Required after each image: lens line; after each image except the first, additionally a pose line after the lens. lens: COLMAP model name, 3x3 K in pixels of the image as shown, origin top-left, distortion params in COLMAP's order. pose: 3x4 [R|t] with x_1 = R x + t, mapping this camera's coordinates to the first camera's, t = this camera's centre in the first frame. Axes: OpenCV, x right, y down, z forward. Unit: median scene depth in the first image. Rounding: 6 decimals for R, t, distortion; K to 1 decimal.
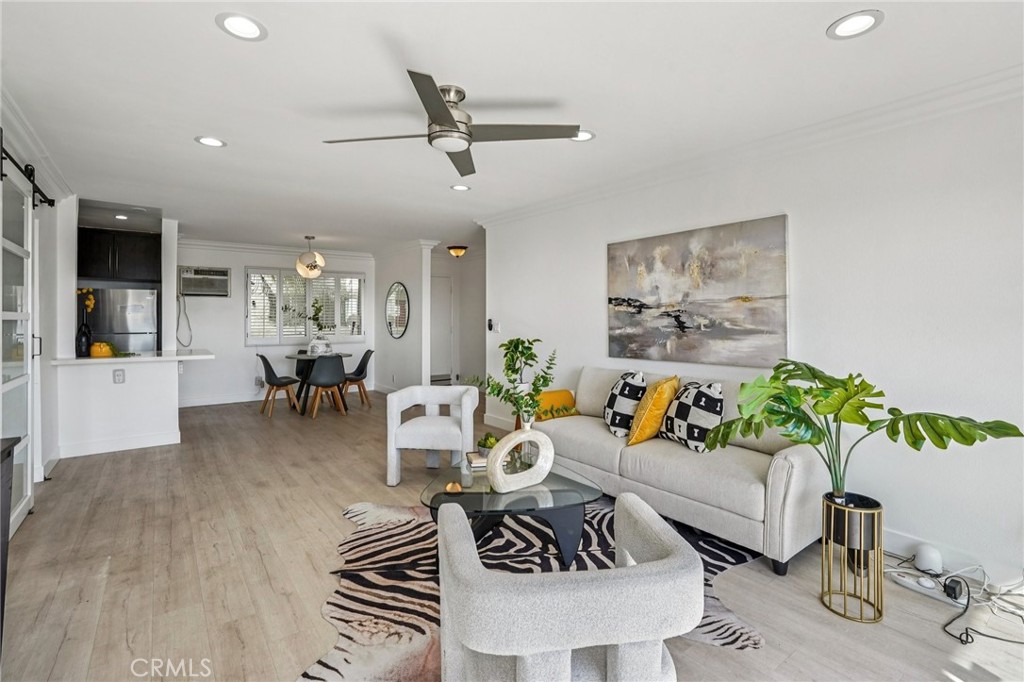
lens RADIAL K [[480.6, 0, 510.5], [0, 480.6, 319.3], [0, 0, 1]] dist [-0.060083, 0.030119]
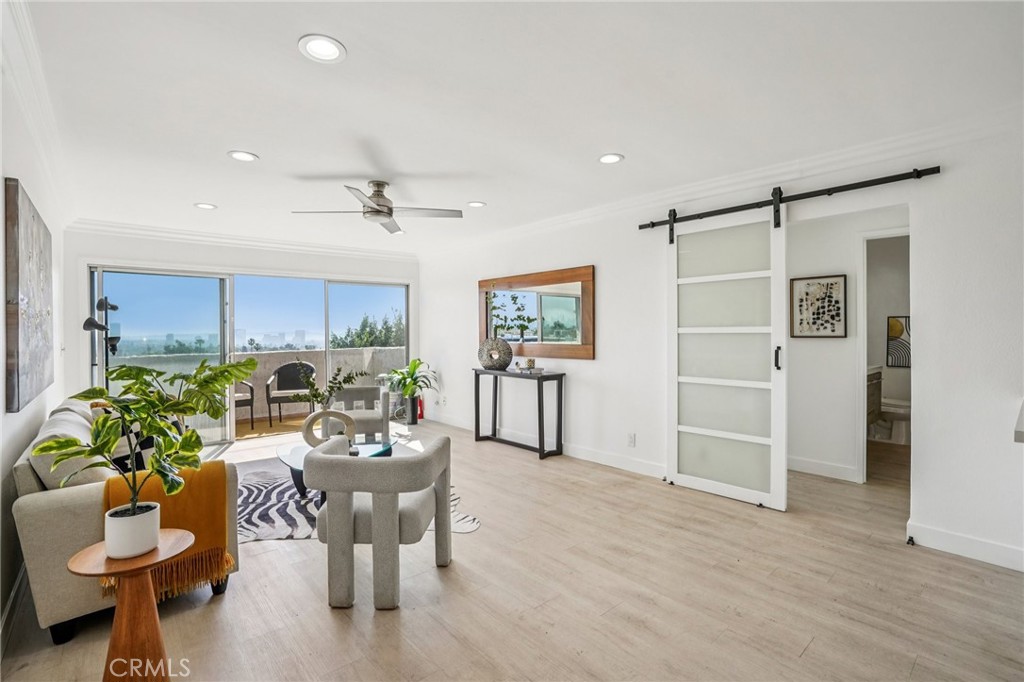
lens RADIAL K [[471.8, 0, 512.4], [0, 471.8, 333.2], [0, 0, 1]] dist [-0.054462, 0.022020]
pose [[-0.996931, 0.003894, -0.078188, -0.311235], [0.004123, 0.999988, -0.002768, 0.002406], [0.078177, -0.003082, -0.996935, 1.799449]]
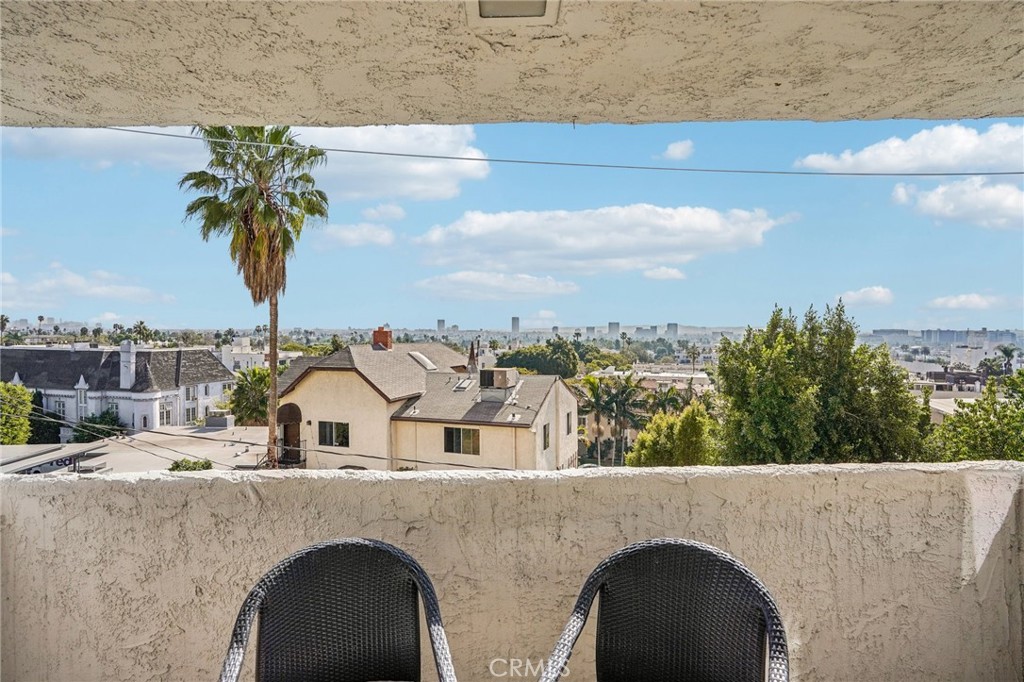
lens RADIAL K [[533.2, 0, 512.8], [0, 533.2, 341.8], [0, 0, 1]] dist [-0.033401, 0.026897]
pose [[-0.802014, -0.017502, 0.597049, 0.304523], [-0.002911, 0.999673, 0.025394, -0.086722], [-0.597298, 0.018628, -0.801803, 0.173489]]
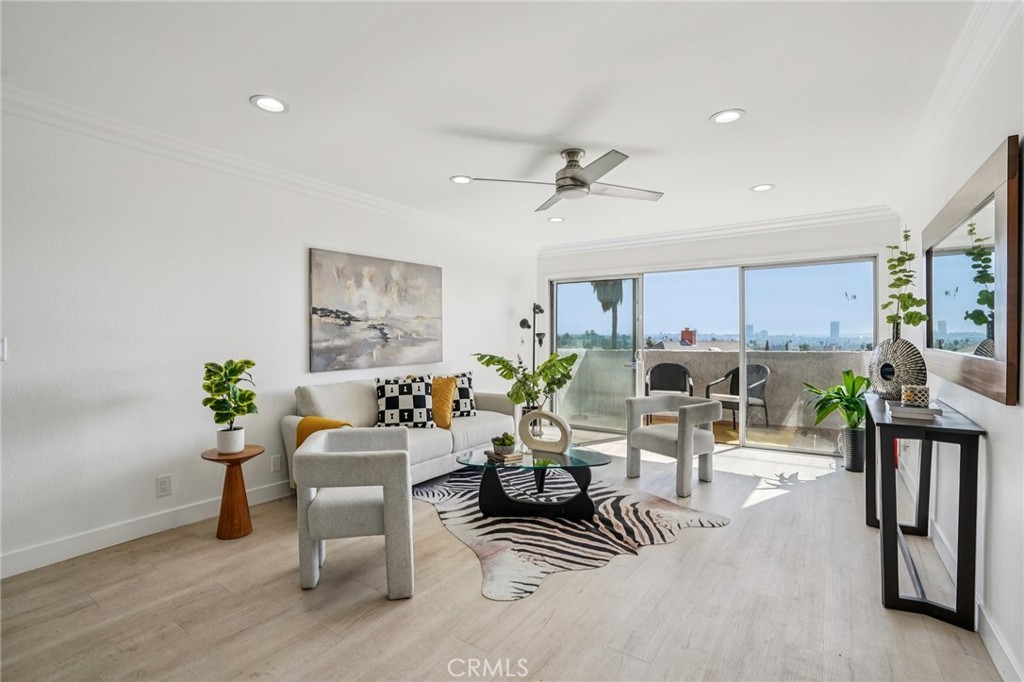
lens RADIAL K [[474.2, 0, 513.9], [0, 474.2, 336.0], [0, 0, 1]] dist [-0.059740, 0.028475]
pose [[-0.324379, -0.006918, 0.945902, -0.909550], [-0.001905, 0.999976, 0.006660, 0.003403], [-0.945925, 0.000359, -0.324384, 1.111248]]
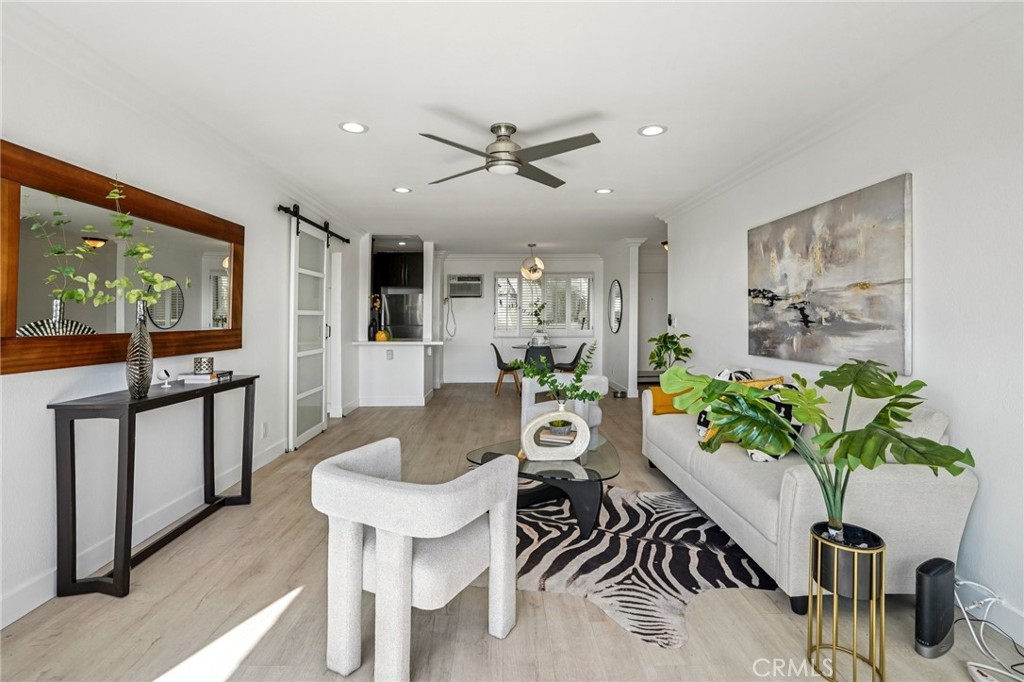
lens RADIAL K [[482.7, 0, 510.9], [0, 482.7, 317.3], [0, 0, 1]] dist [-0.054216, 0.026051]
pose [[0.814622, -0.000887, -0.579992, 0.433272], [0.001736, 0.999998, 0.000909, 0.007695], [0.579990, -0.001747, 0.814622, 0.008069]]
